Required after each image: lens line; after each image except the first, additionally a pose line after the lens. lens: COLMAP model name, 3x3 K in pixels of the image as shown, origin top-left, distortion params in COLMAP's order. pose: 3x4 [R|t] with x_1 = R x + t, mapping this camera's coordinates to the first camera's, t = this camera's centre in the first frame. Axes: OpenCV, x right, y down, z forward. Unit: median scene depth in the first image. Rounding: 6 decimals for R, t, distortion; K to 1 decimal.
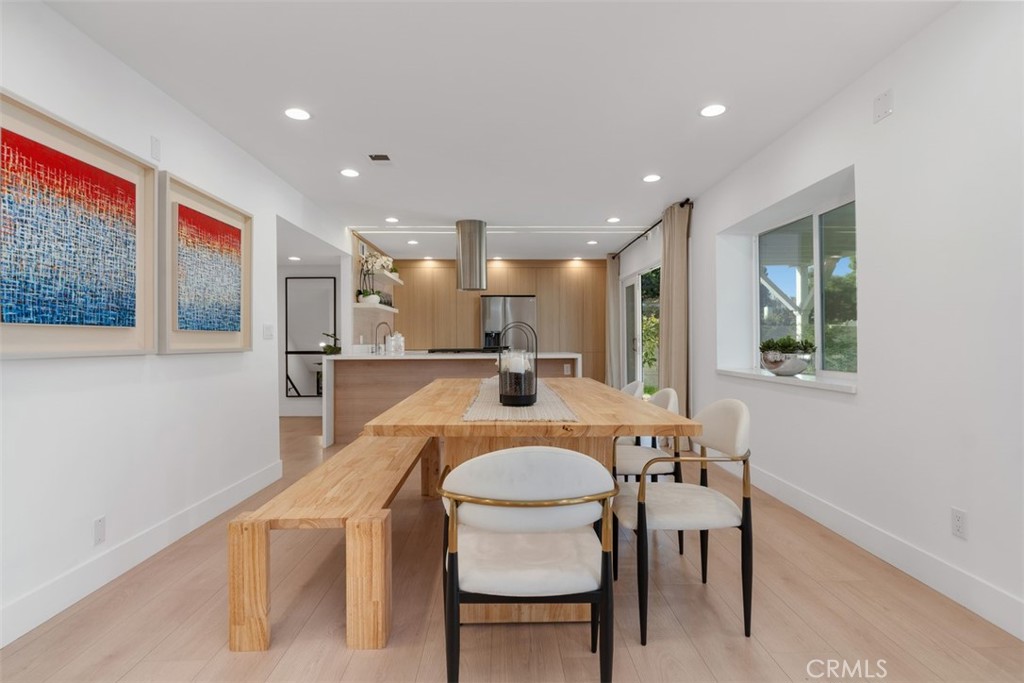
lens RADIAL K [[483.8, 0, 512.0], [0, 483.8, 341.5], [0, 0, 1]] dist [-0.002051, -0.000348]
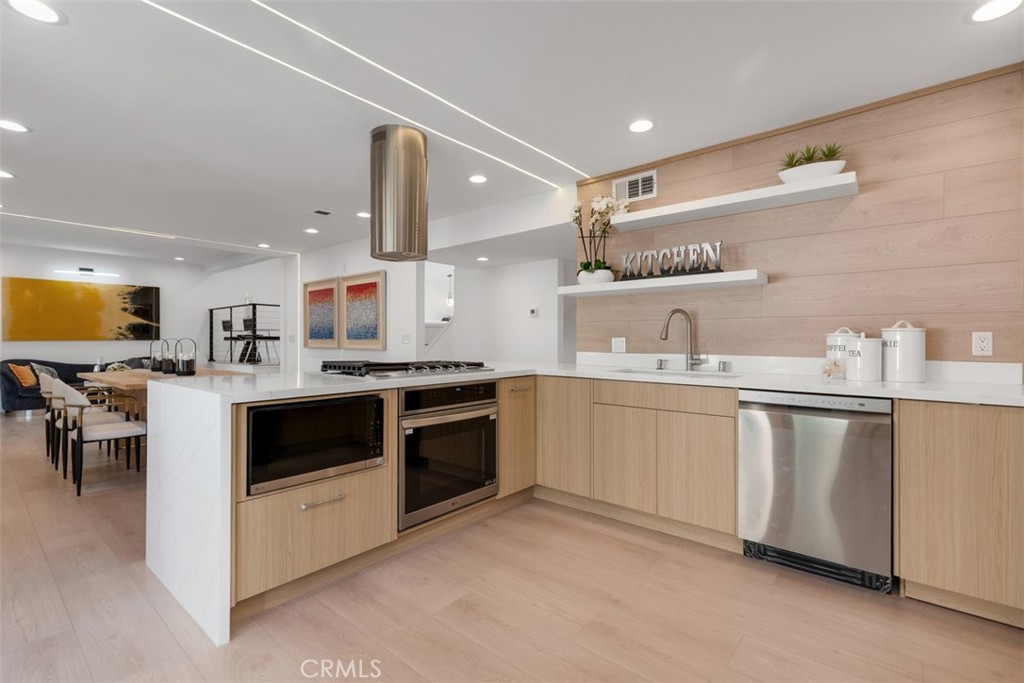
lens RADIAL K [[483.8, 0, 512.0], [0, 483.8, 341.5], [0, 0, 1]] dist [-0.002051, -0.000348]
pose [[-0.661155, -0.006708, -0.750220, 0.504032], [-0.006967, 0.999972, -0.002801, -0.012037], [0.750217, 0.003375, -0.661183, 2.908652]]
